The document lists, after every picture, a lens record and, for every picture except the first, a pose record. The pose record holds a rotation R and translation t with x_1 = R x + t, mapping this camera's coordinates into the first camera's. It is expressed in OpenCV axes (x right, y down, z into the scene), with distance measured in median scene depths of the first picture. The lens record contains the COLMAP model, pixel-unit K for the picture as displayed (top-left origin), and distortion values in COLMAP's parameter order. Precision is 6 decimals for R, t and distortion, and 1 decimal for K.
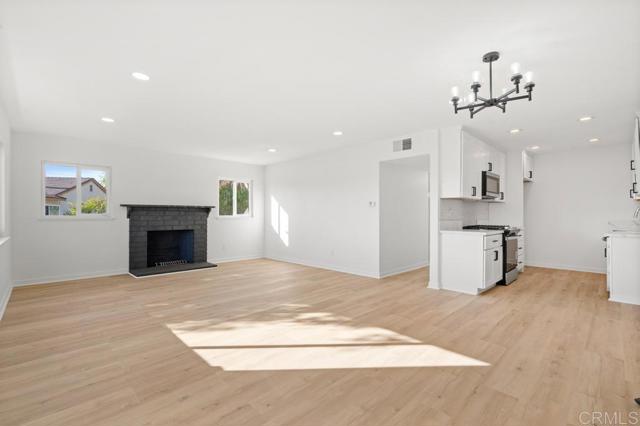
lens RADIAL K [[286.7, 0, 320.0], [0, 286.7, 213.0], [0, 0, 1]] dist [-0.000306, 0.000144]
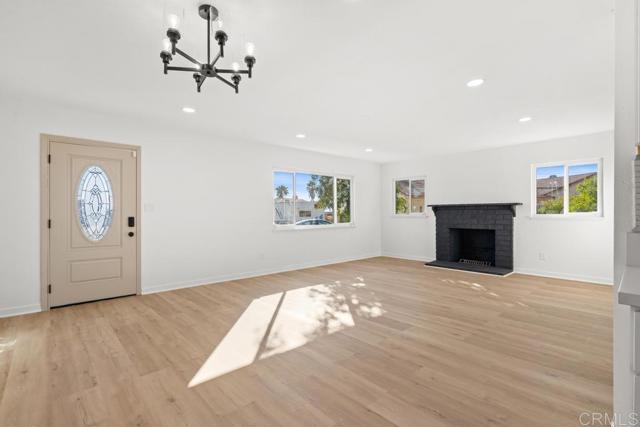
lens RADIAL K [[295.4, 0, 317.8], [0, 295.4, 211.8], [0, 0, 1]] dist [-0.004775, -0.000200]
pose [[-0.023118, -0.006567, -0.999711, 0.529561], [0.007991, 0.999945, -0.006754, 0.003002], [0.999701, -0.008145, -0.023064, 0.497280]]
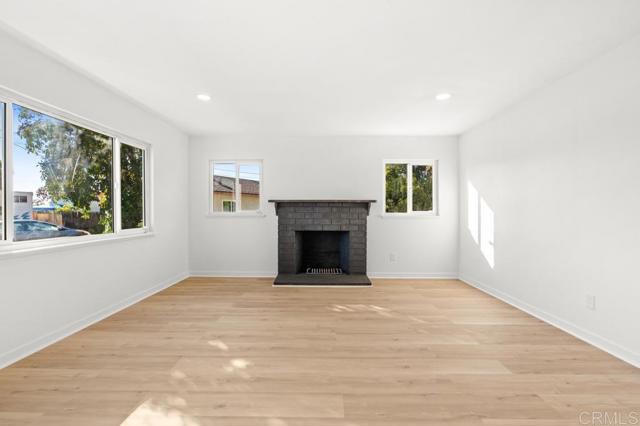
lens RADIAL K [[295.4, 0, 317.8], [0, 295.4, 211.3], [0, 0, 1]] dist [-0.004775, -0.000200]
pose [[0.708330, 0.001357, -0.705880, 0.061678], [0.002813, 0.999985, 0.004745, 0.000923], [0.705876, -0.005347, 0.708315, 0.407080]]
